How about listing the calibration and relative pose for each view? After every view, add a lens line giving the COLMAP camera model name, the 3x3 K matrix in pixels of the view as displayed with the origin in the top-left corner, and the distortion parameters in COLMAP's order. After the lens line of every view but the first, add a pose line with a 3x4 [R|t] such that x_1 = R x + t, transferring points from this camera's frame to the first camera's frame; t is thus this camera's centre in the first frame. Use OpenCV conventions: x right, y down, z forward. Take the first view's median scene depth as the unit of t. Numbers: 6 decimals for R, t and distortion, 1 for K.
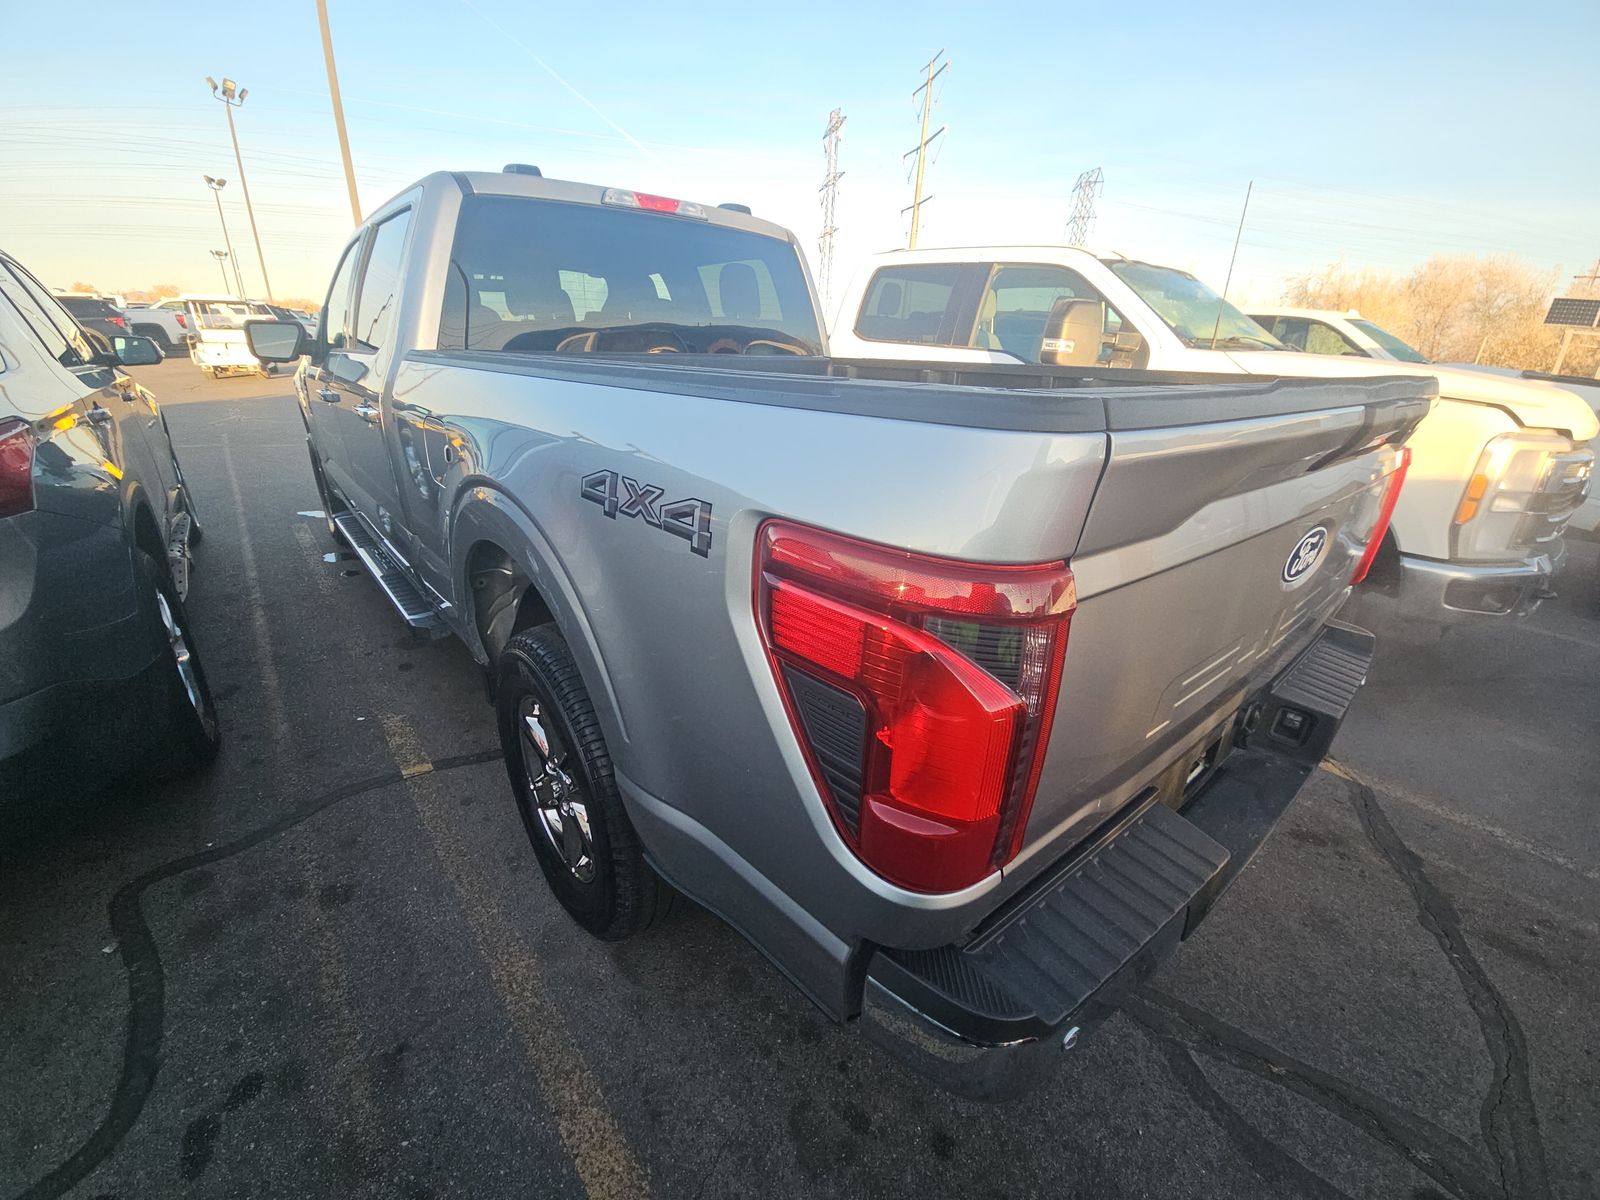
lens RADIAL K [[683.2, 0, 790.8], [0, 683.2, 606.4], [0, 0, 1]] dist [0.002196, -0.008762]
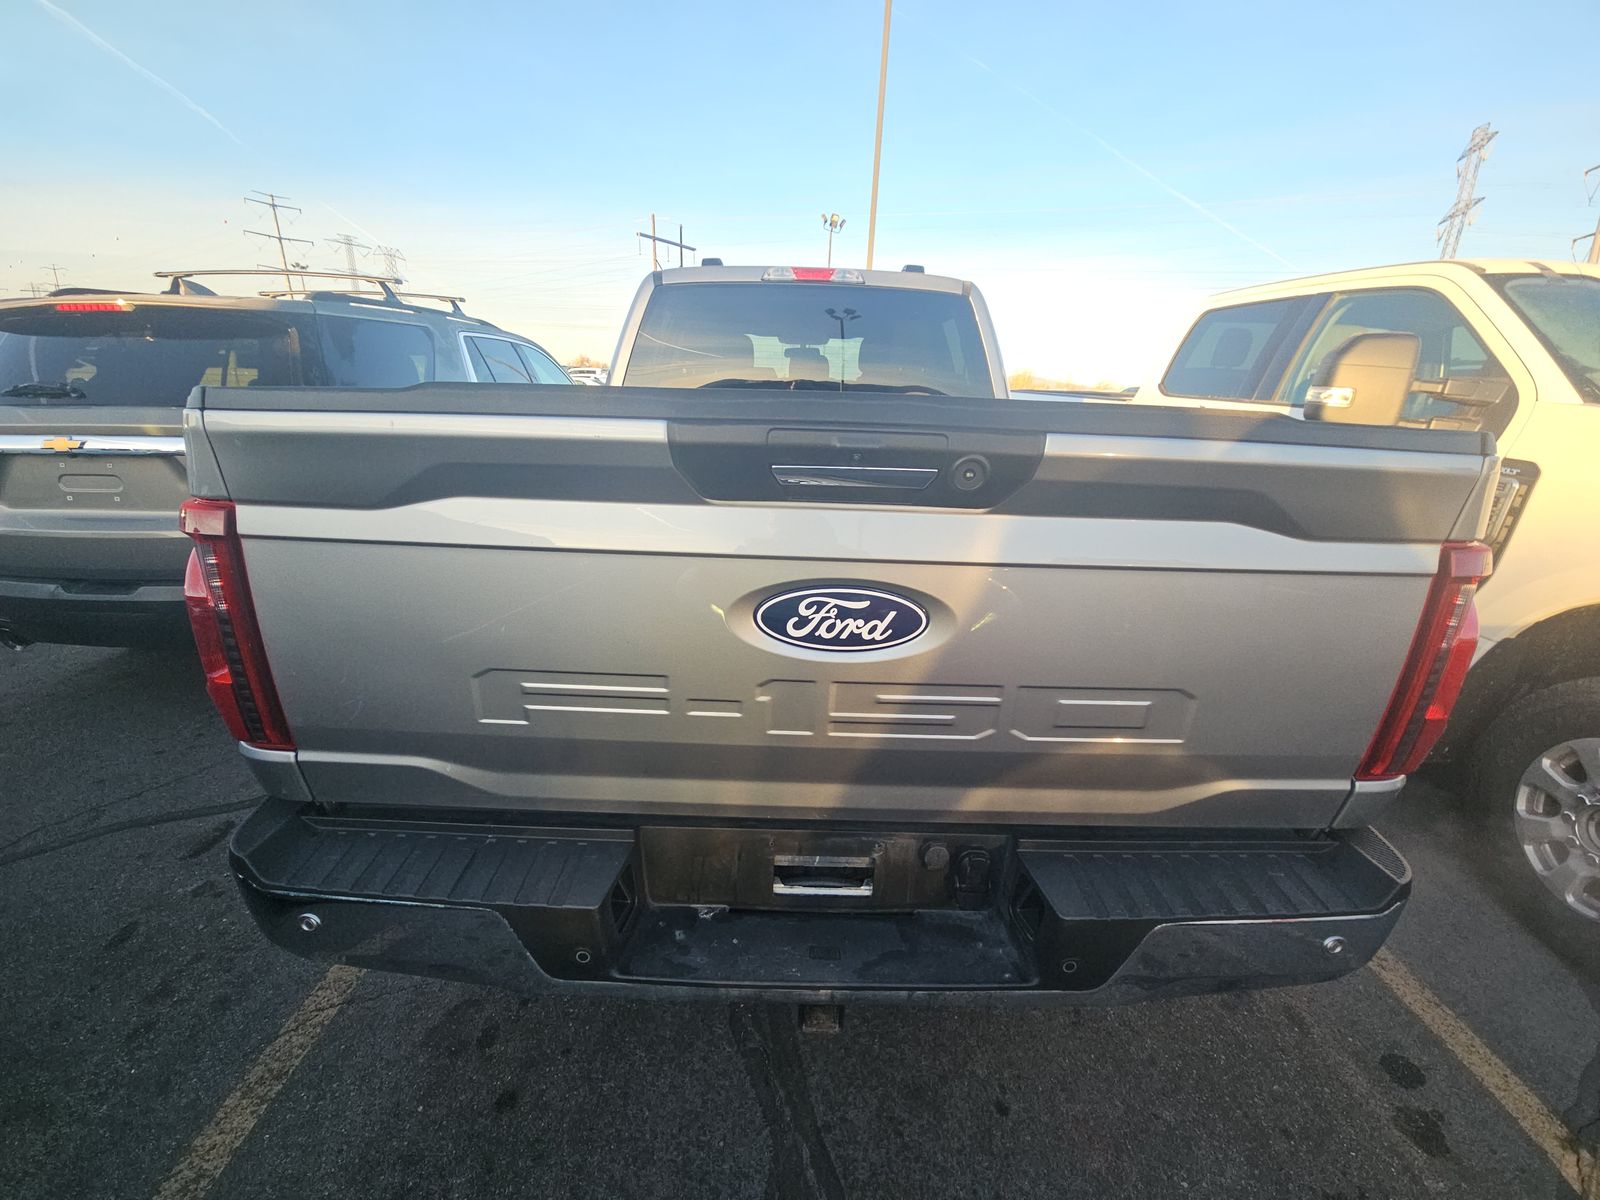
lens RADIAL K [[683.2, 0, 790.8], [0, 683.2, 606.4], [0, 0, 1]] dist [0.002196, -0.008762]
pose [[0.746622, 0.187643, -0.638237, 0.468498], [-0.245387, 0.969423, -0.002047, -0.029943], [0.618337, 0.158143, 0.769838, 0.141169]]
